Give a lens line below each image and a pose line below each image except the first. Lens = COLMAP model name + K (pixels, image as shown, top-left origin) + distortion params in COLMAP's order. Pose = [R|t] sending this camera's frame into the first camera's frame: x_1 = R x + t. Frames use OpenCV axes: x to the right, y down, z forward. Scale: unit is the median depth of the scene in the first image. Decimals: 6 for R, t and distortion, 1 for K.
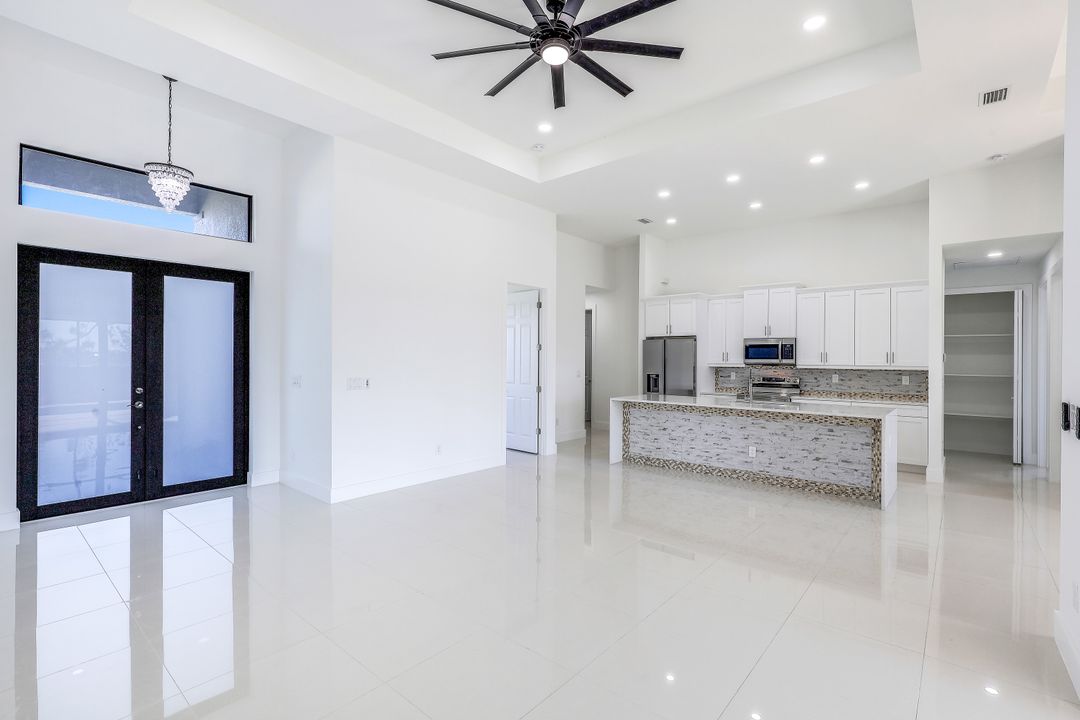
lens RADIAL K [[500.2, 0, 538.1], [0, 500.2, 355.1], [0, 0, 1]] dist [-0.017576, 0.006402]
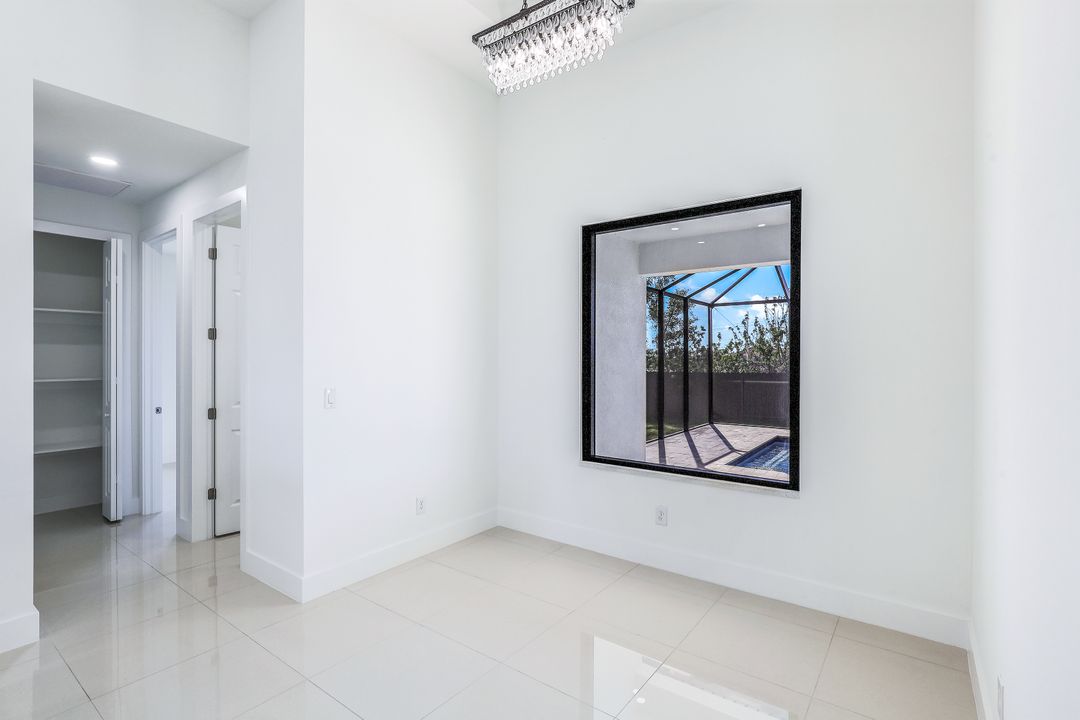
lens RADIAL K [[500.2, 0, 555.8], [0, 500.2, 359.0], [0, 0, 1]] dist [-0.017576, 0.006402]
pose [[-0.077286, -0.006044, 0.996991, 0.310157], [-0.004790, 0.999972, 0.005691, 0.011536], [-0.996997, -0.004336, -0.077313, 0.497197]]
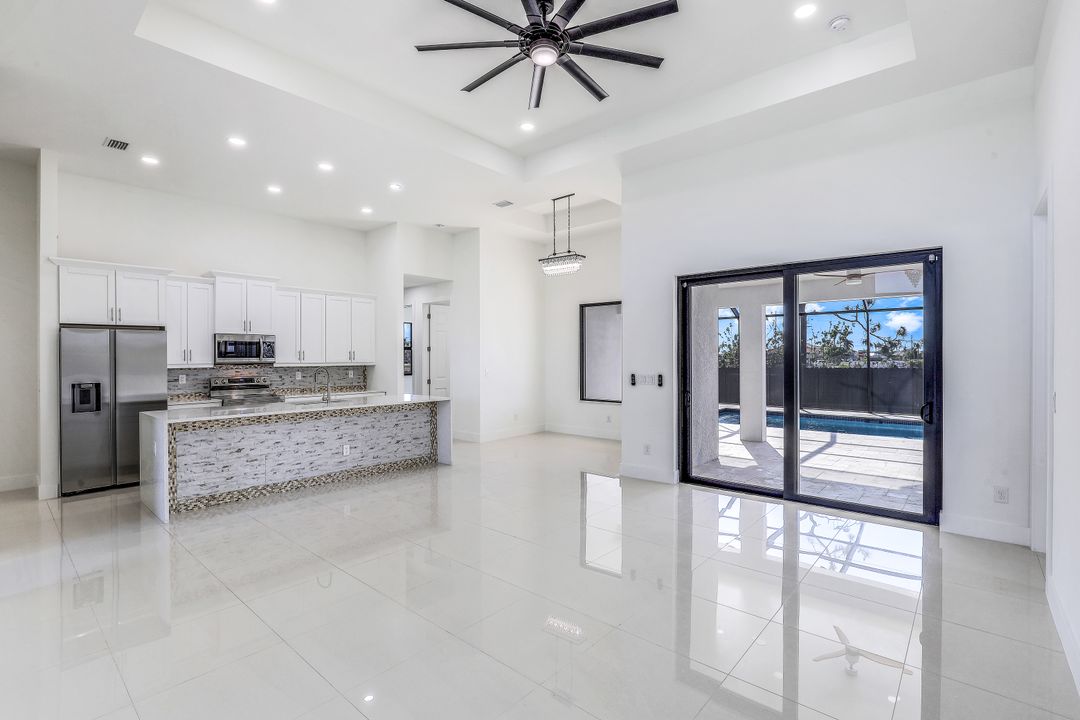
lens RADIAL K [[500.2, 0, 544.7], [0, 500.2, 359.9], [0, 0, 1]] dist [-0.017576, 0.006402]
pose [[0.012034, -0.011781, 0.999858, -0.477237], [0.000387, 0.999931, 0.011777, 0.001693], [-0.999928, 0.000245, 0.012037, 0.504544]]
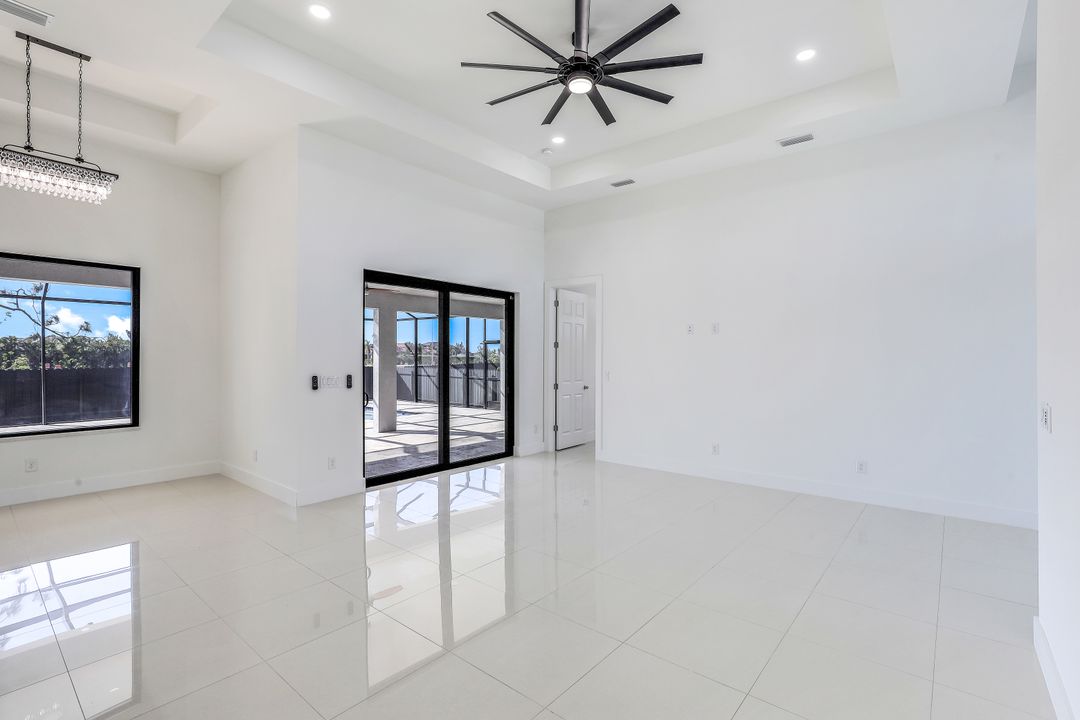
lens RADIAL K [[500.2, 0, 547.2], [0, 500.2, 363.1], [0, 0, 1]] dist [-0.017576, 0.006402]
pose [[-0.999837, -0.011550, -0.013841, 0.069064], [-0.011670, 0.999895, 0.008613, 0.009015], [0.013740, 0.008773, -0.999867, 1.067350]]
